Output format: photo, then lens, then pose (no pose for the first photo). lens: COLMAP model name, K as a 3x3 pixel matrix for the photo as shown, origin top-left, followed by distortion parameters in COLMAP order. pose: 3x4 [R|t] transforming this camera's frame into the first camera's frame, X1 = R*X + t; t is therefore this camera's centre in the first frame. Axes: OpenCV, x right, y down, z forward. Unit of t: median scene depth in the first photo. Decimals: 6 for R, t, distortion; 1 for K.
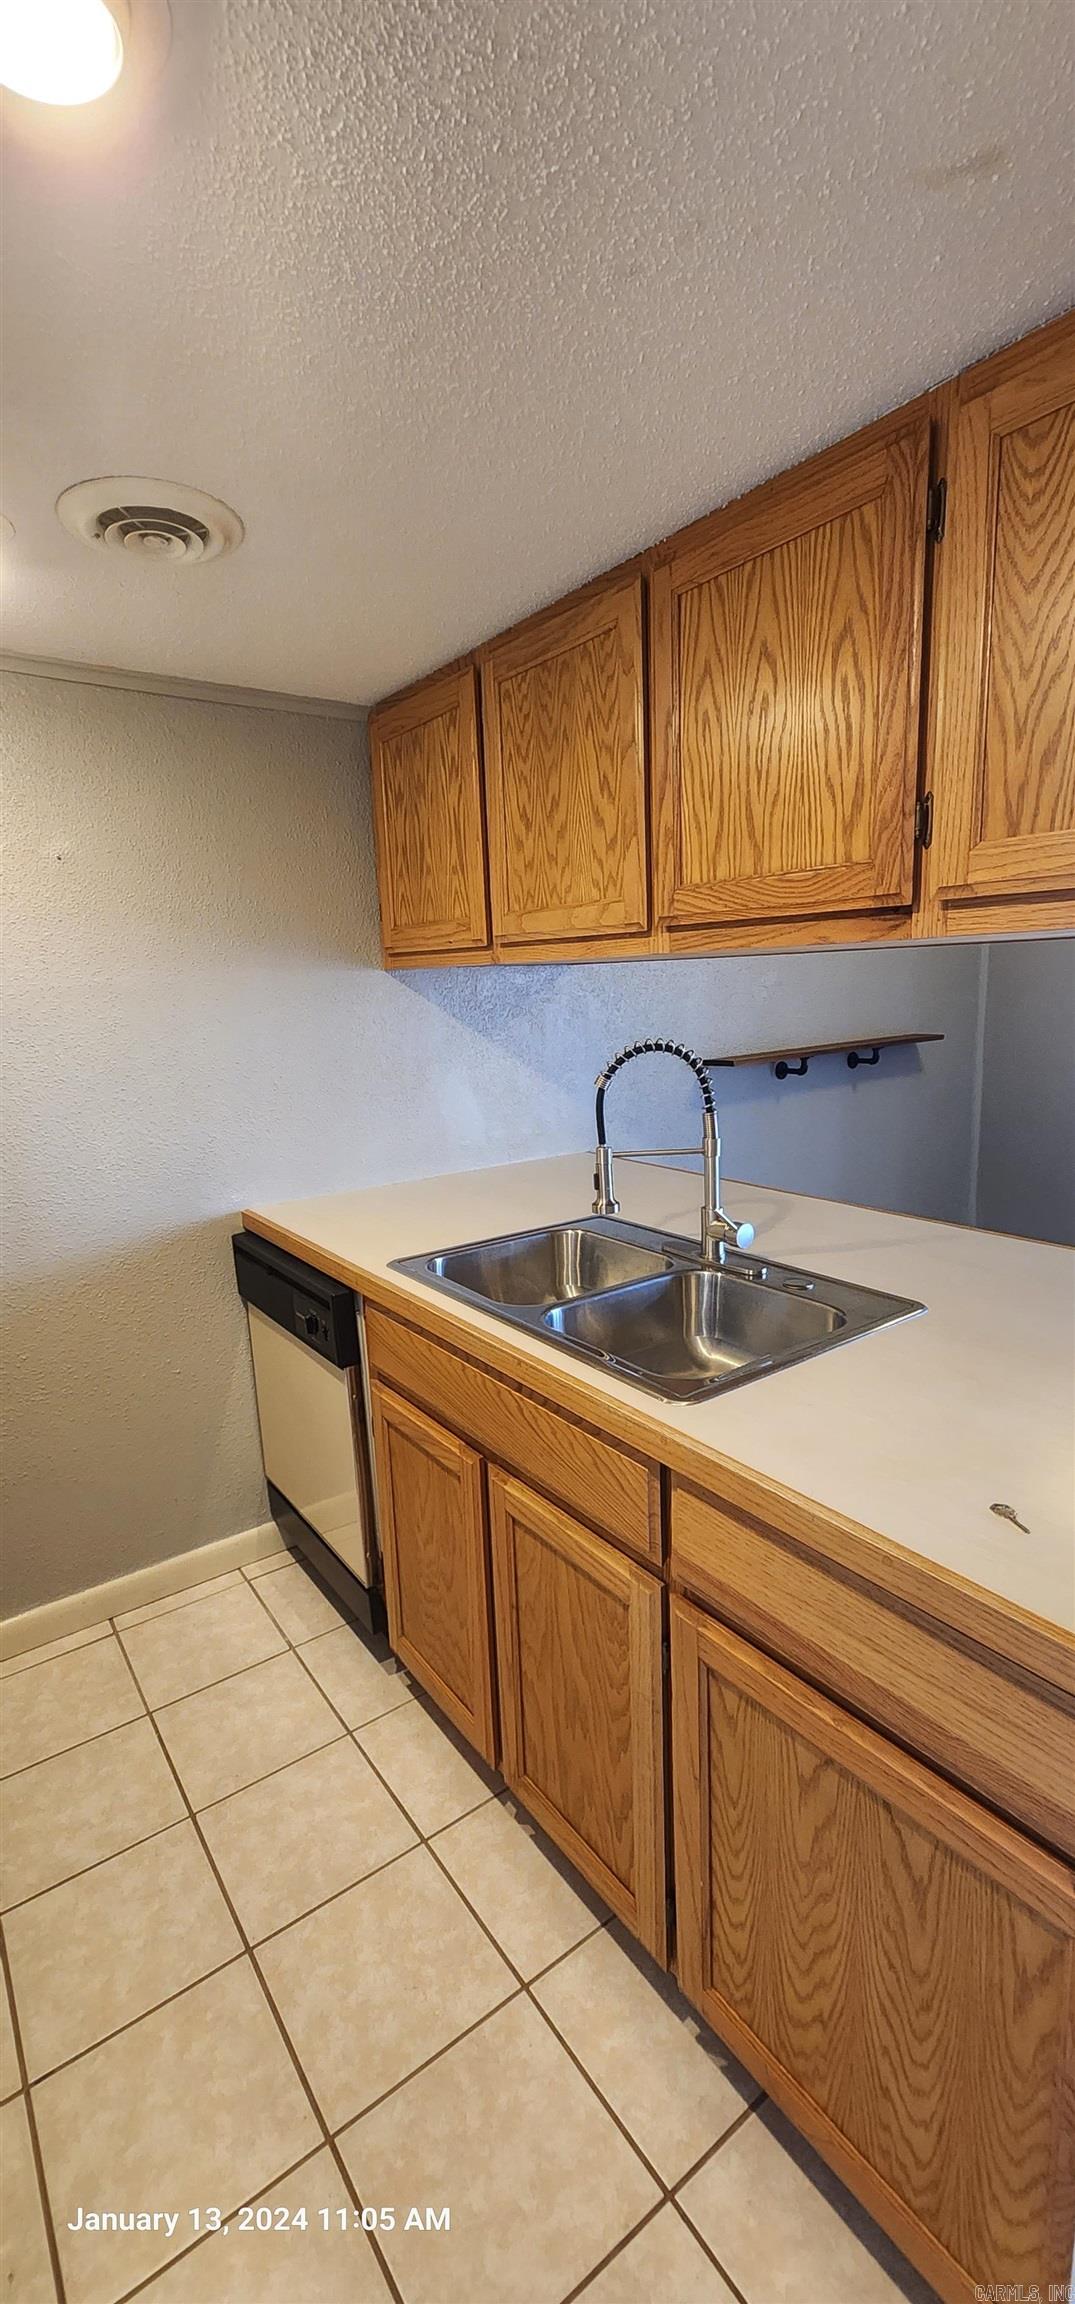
lens RADIAL K [[941.4, 0, 537.5], [0, 941.4, 1152.0], [0, 0, 1]] dist [-0.002589, -0.000278]
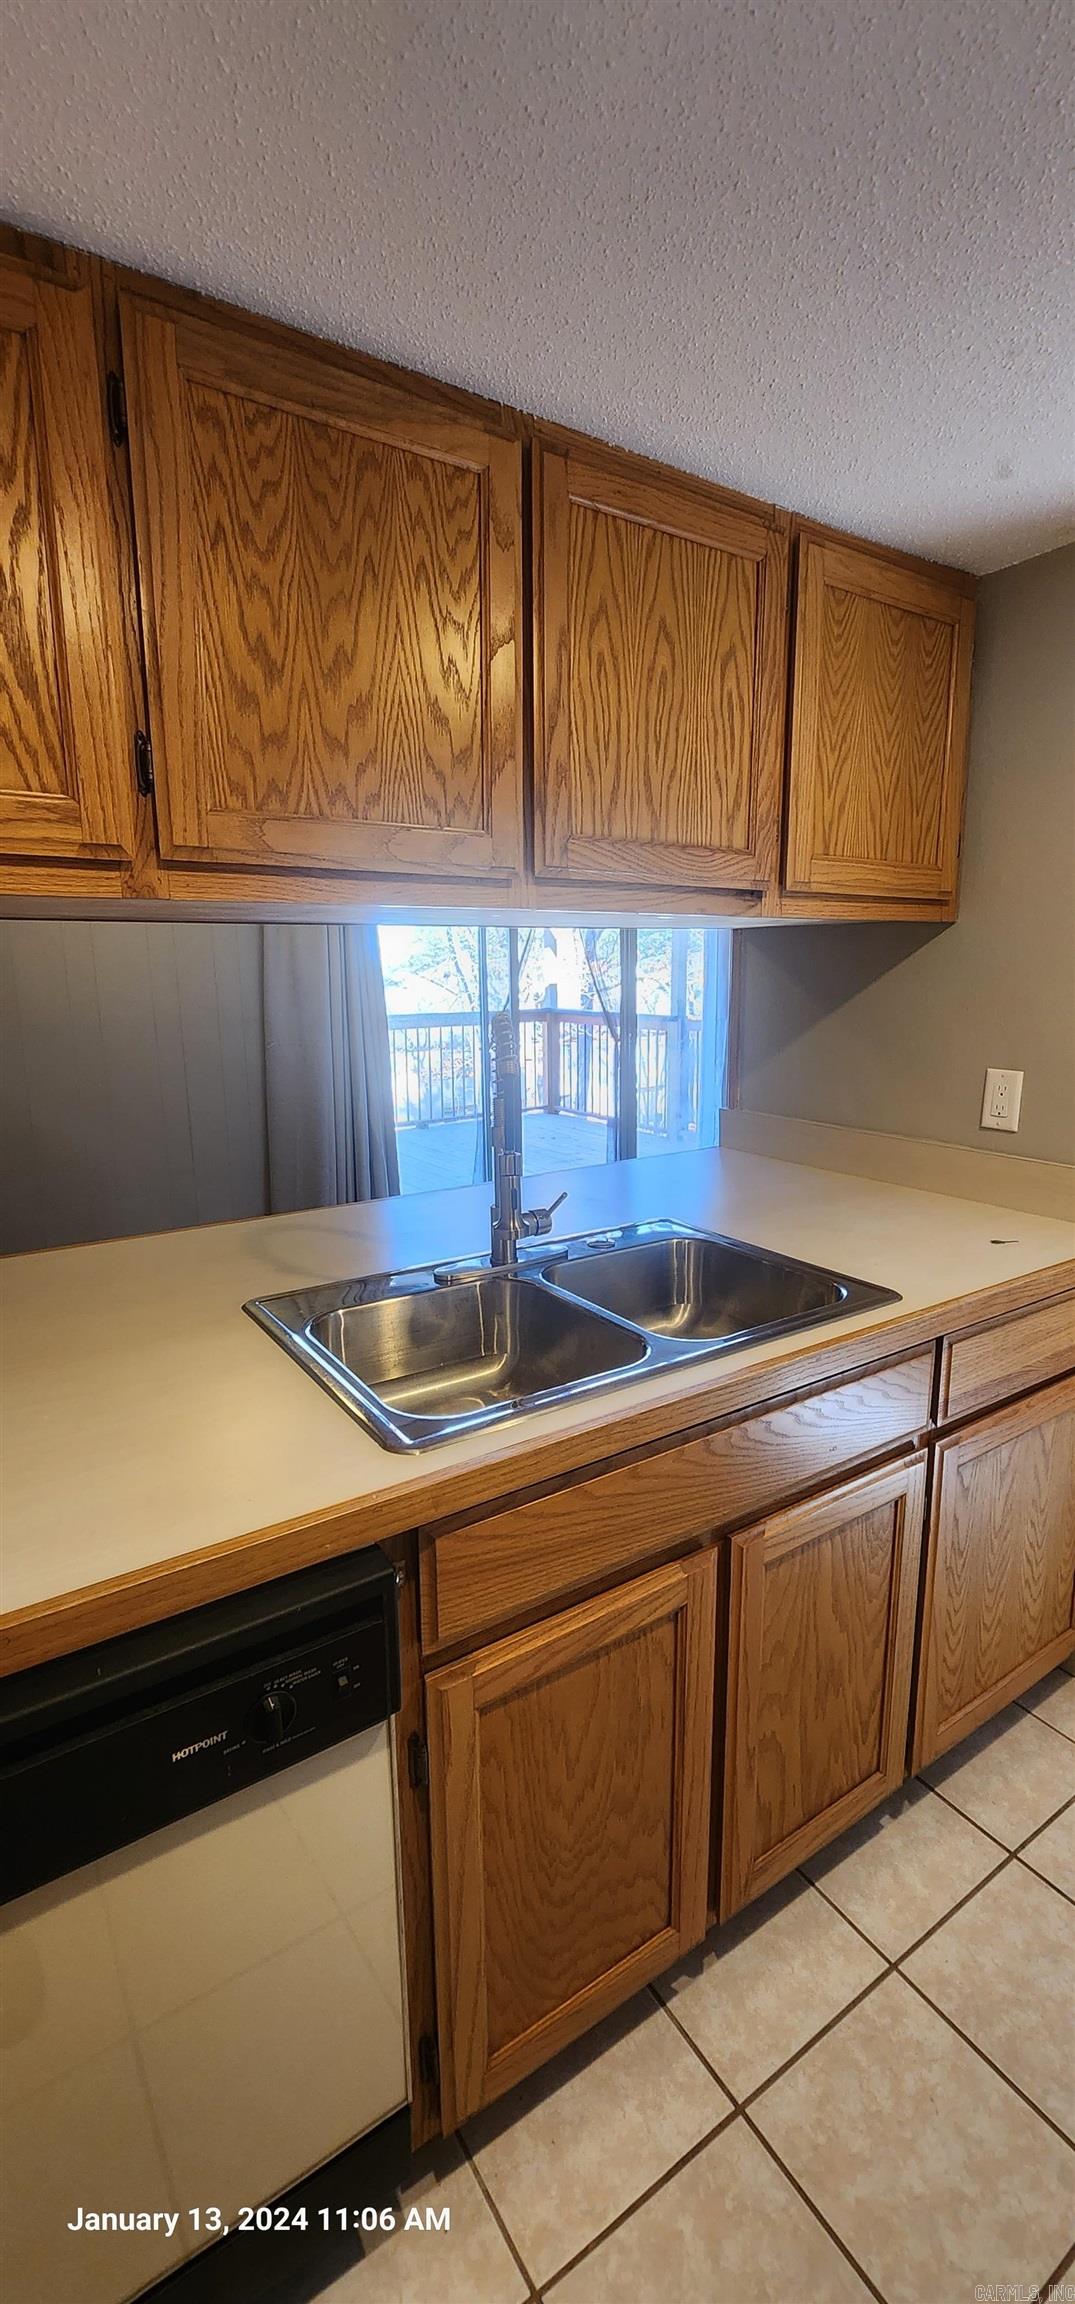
lens RADIAL K [[941.4, 0, 537.5], [0, 941.4, 1152.0], [0, 0, 1]] dist [-0.002589, -0.000278]
pose [[0.041283, -0.151728, 0.987560, -0.815866], [0.191364, 0.971305, 0.141231, -0.130110], [-0.980650, 0.183153, 0.069134, 1.081524]]
